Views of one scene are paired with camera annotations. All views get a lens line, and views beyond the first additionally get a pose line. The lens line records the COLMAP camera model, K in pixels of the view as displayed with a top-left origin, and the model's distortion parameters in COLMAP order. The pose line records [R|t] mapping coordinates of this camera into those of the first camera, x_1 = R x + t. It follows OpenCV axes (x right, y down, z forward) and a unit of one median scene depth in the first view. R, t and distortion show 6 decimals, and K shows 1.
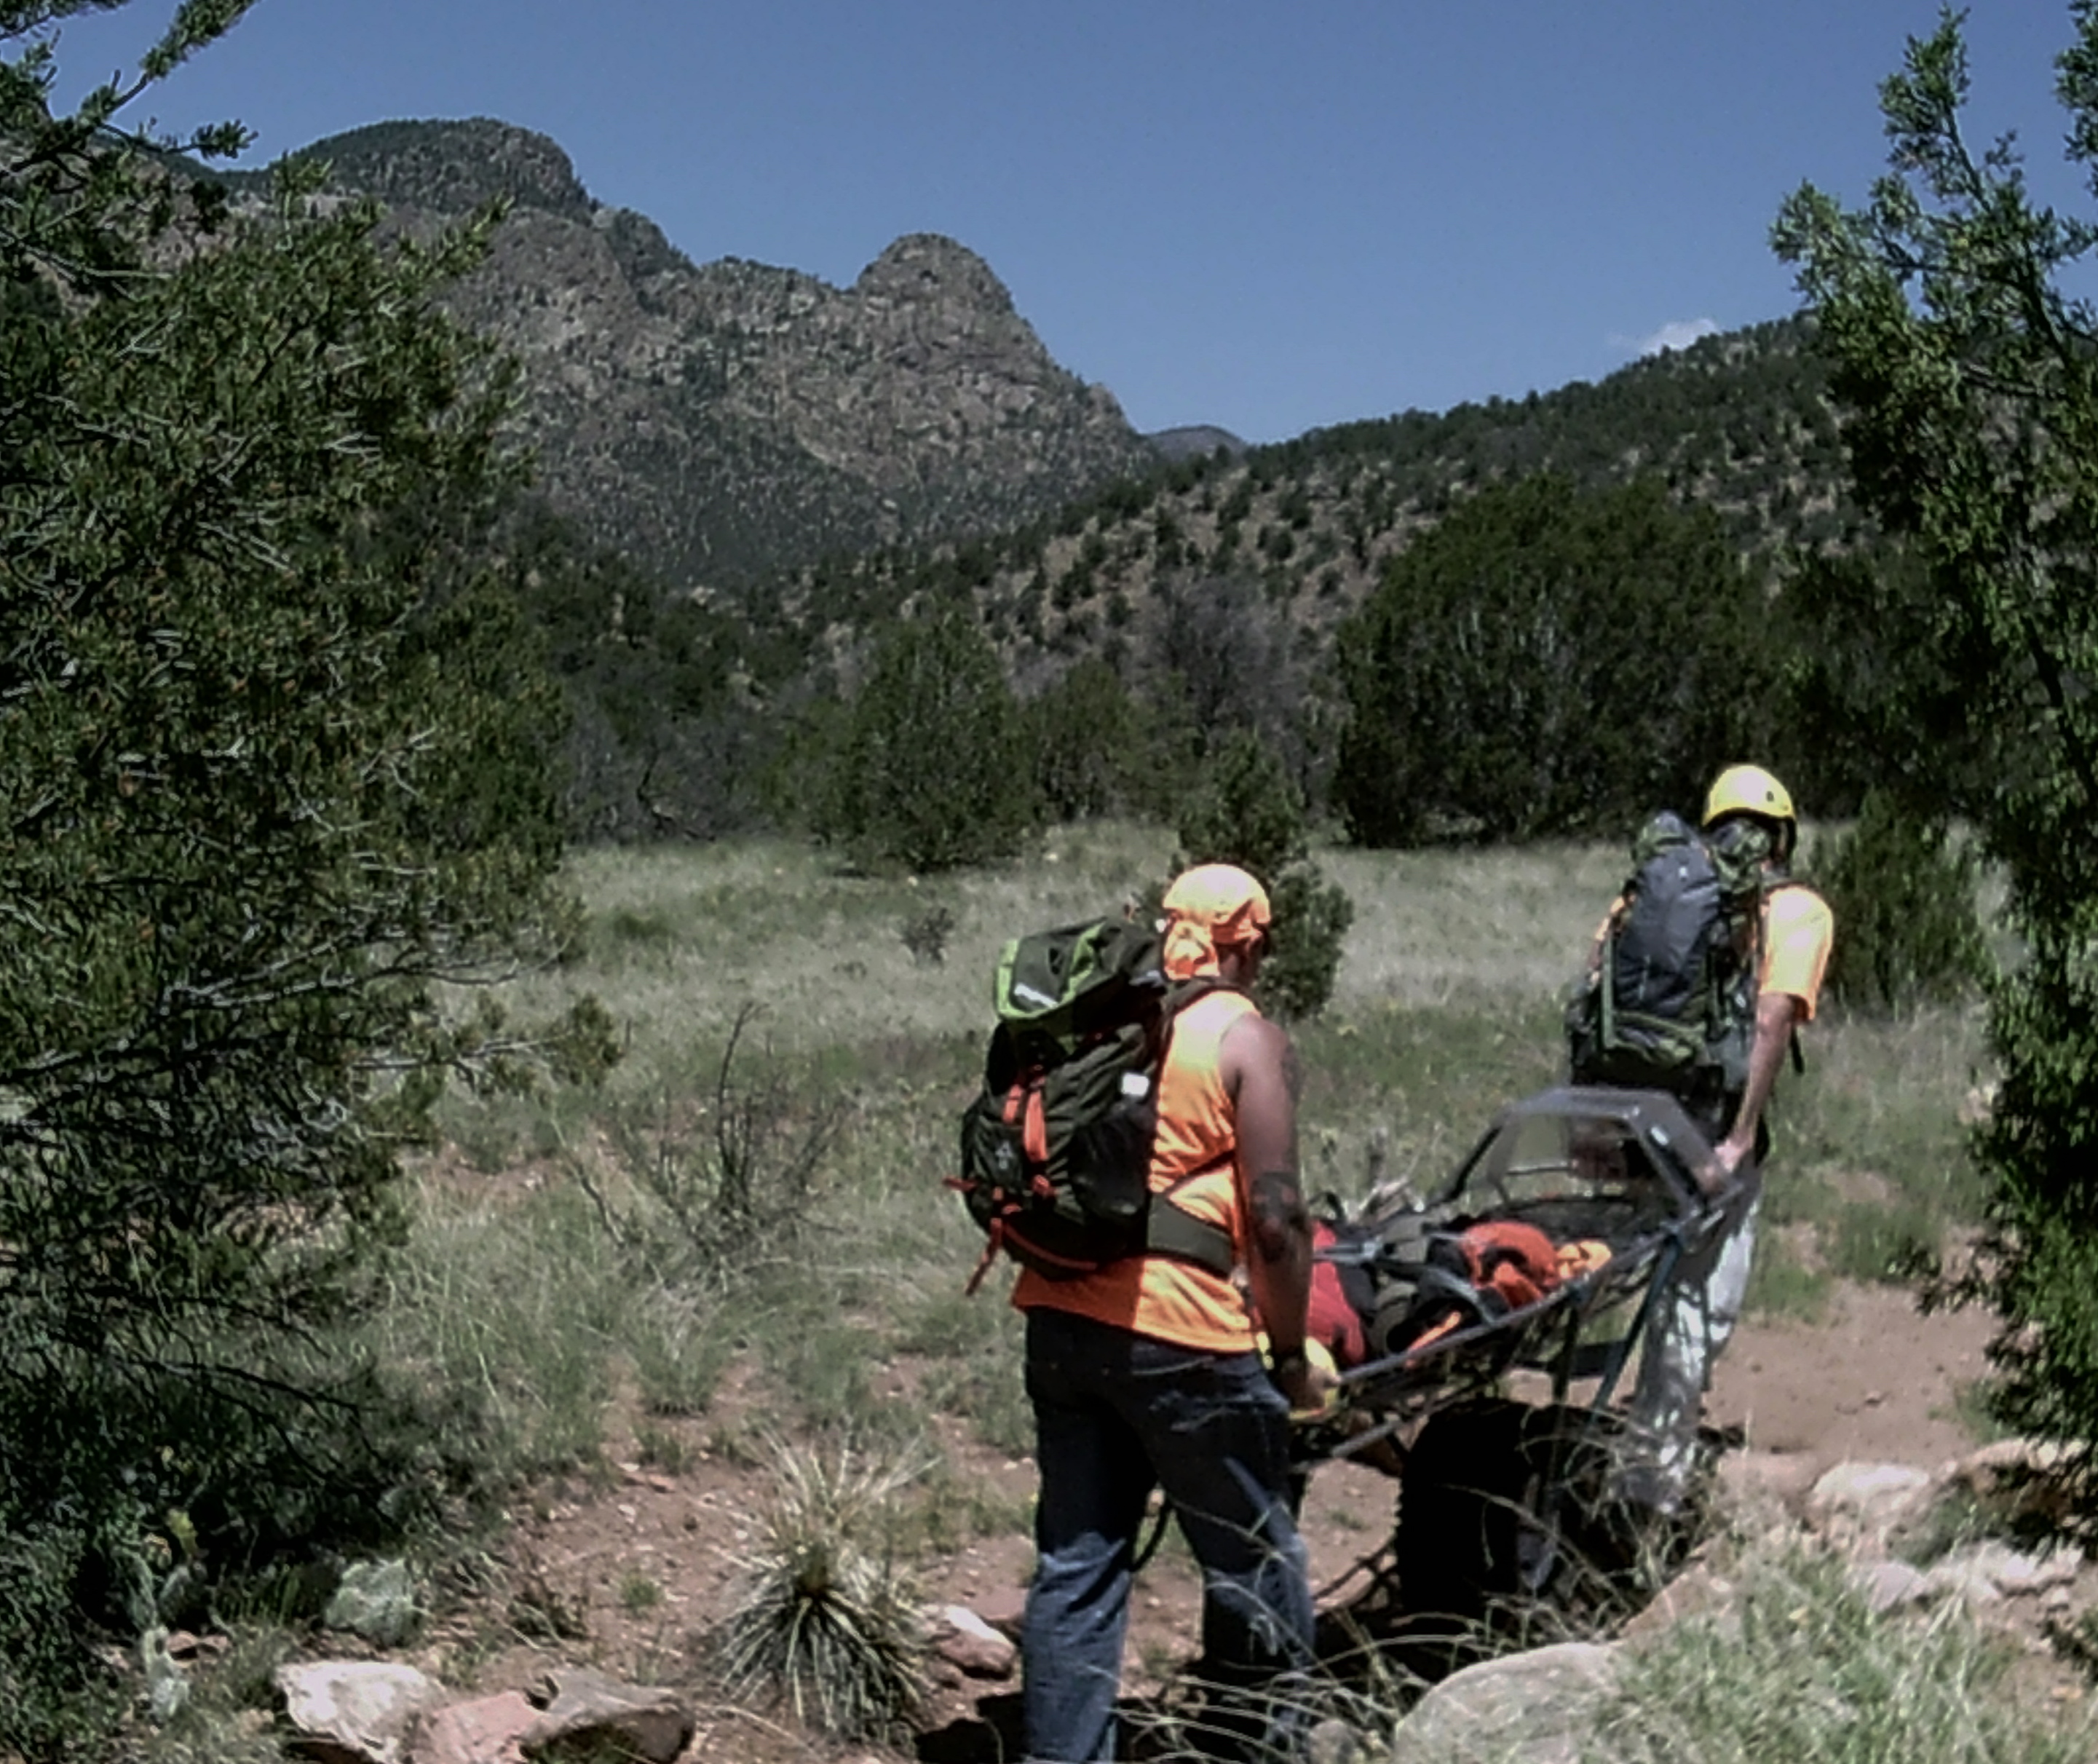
lens RADIAL K [[1020.5, 0, 1039.6], [0, 1020.5, 816.2], [0, 0, 1]] dist [0.001823, 0.001410]
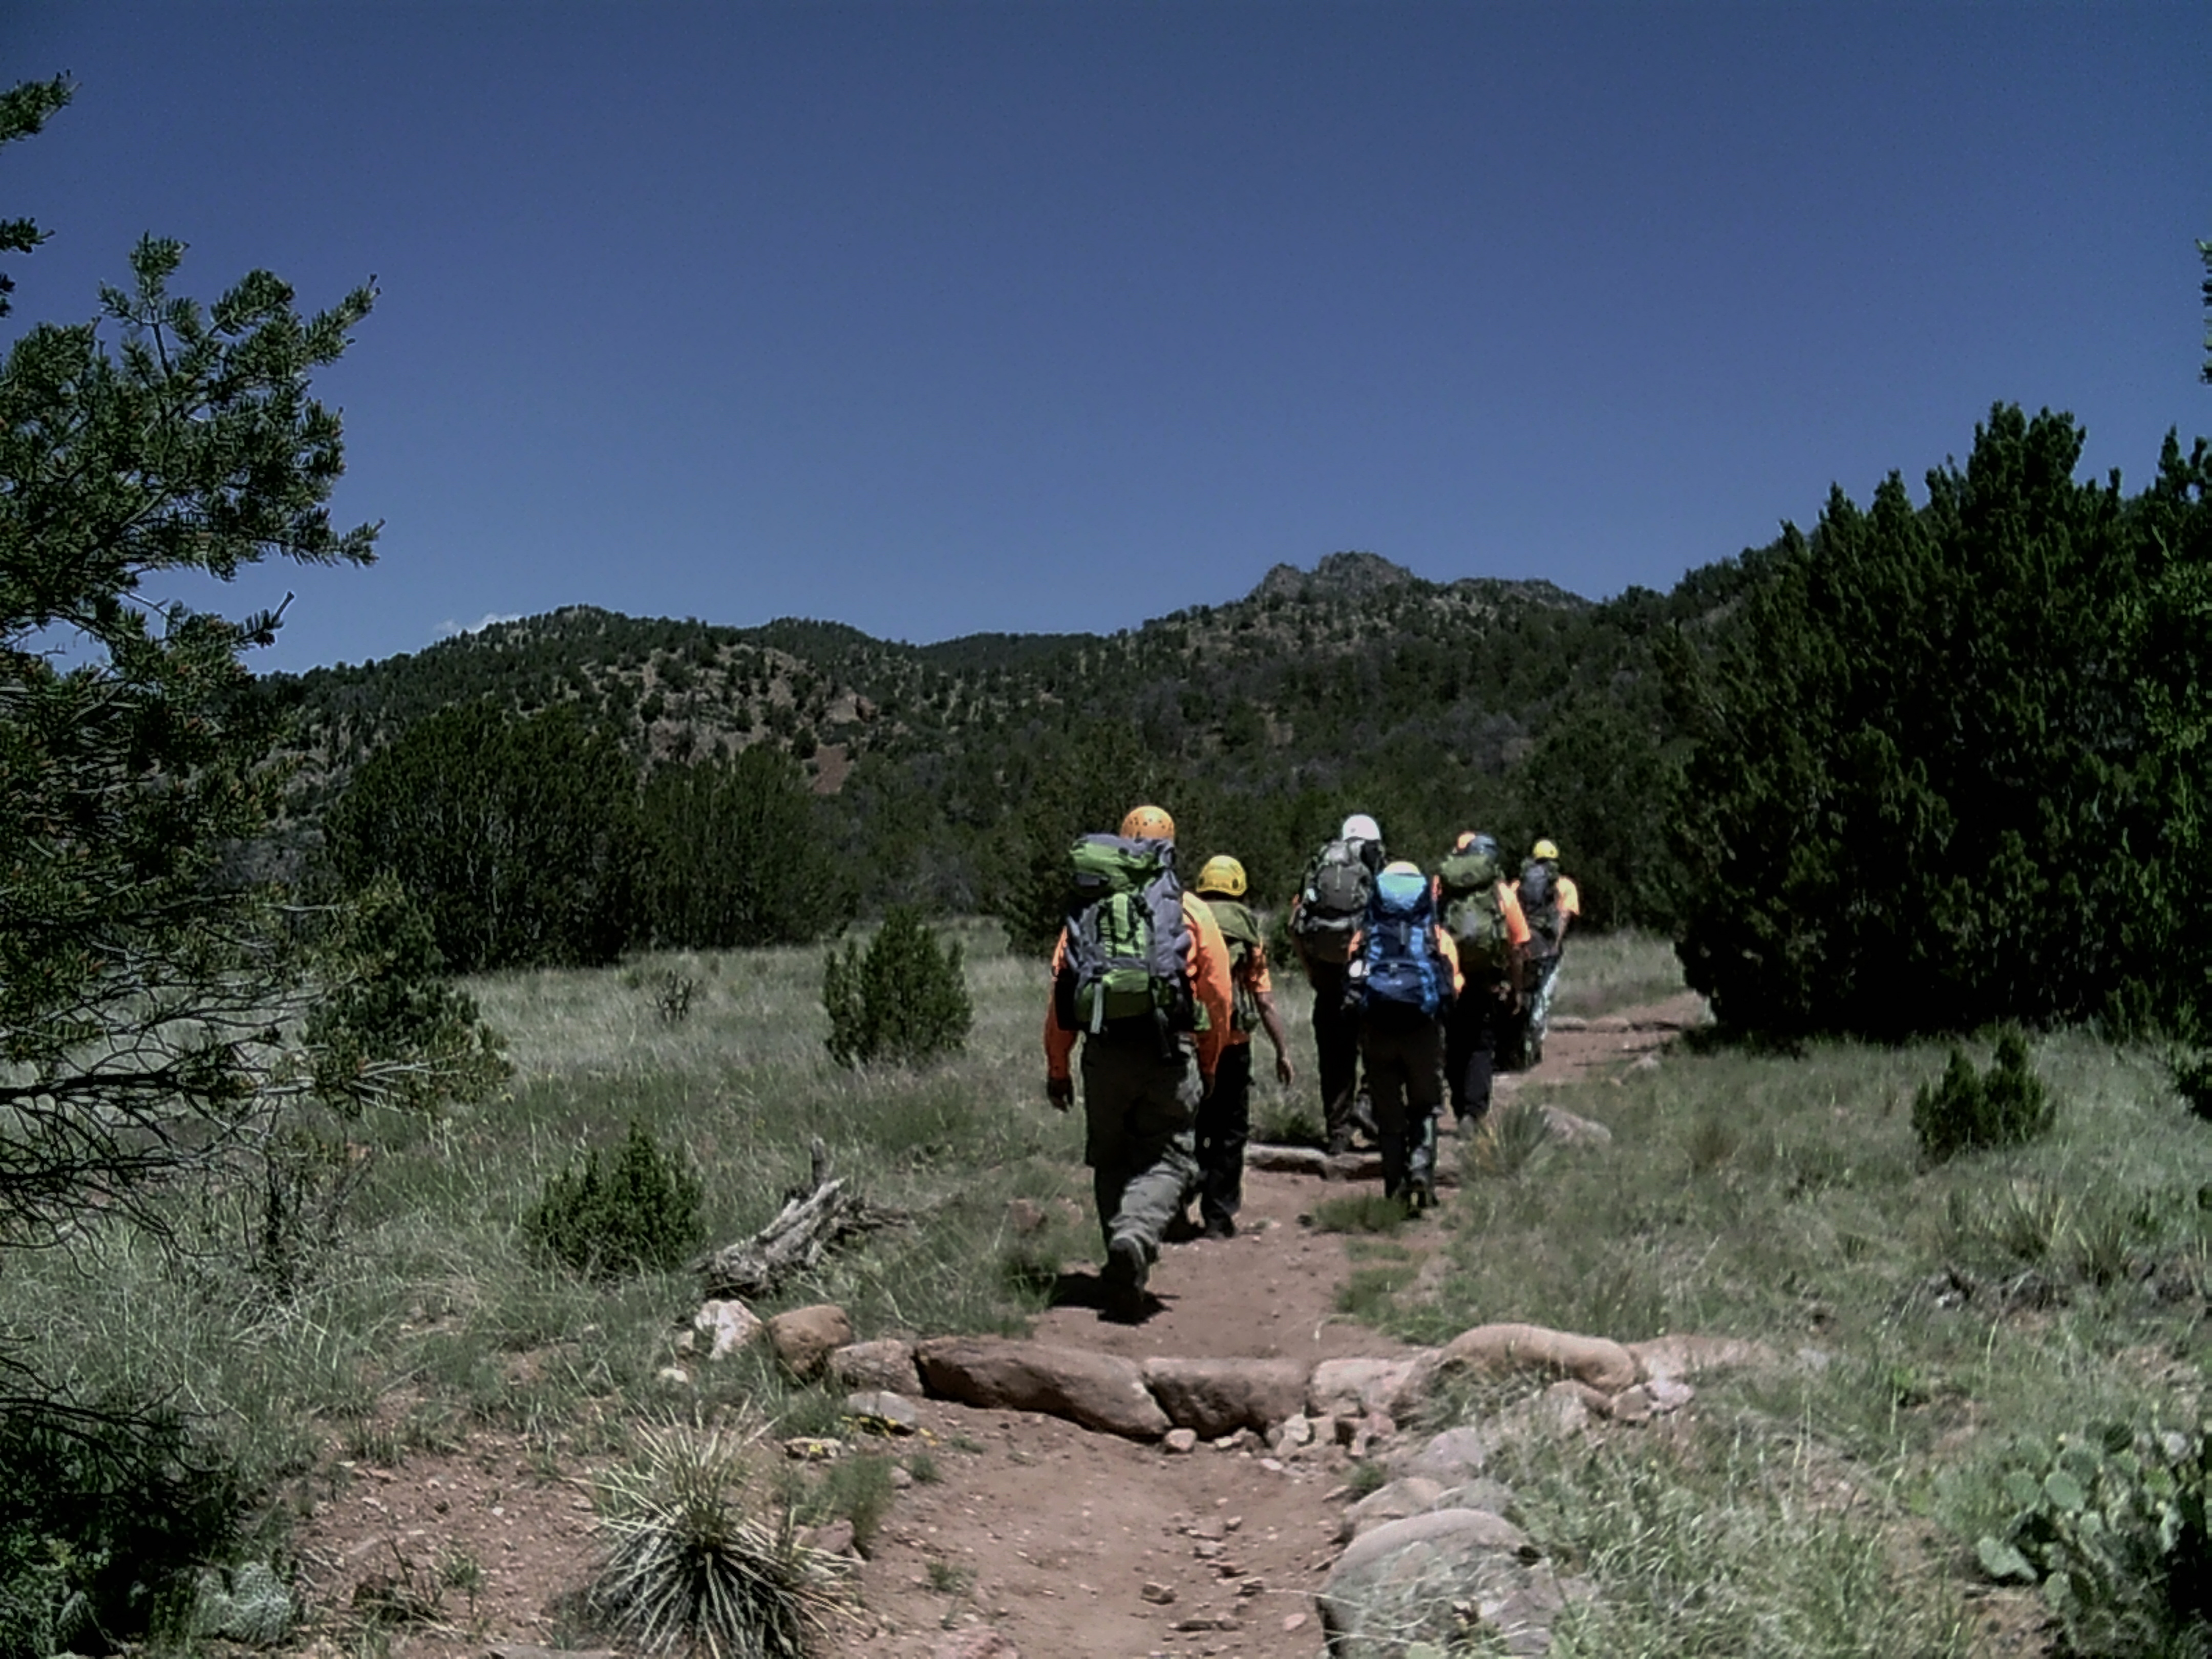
lens RADIAL K [[887.8, 0, 1106.2], [0, 887.8, 828.9], [0, 0, 1]] dist [-0.003323, -0.000592]
pose [[0.990755, -0.015396, 0.134787, 1.303902], [0.016462, 0.999841, -0.006798, -0.162024], [-0.134661, 0.008954, 0.990851, -0.322101]]
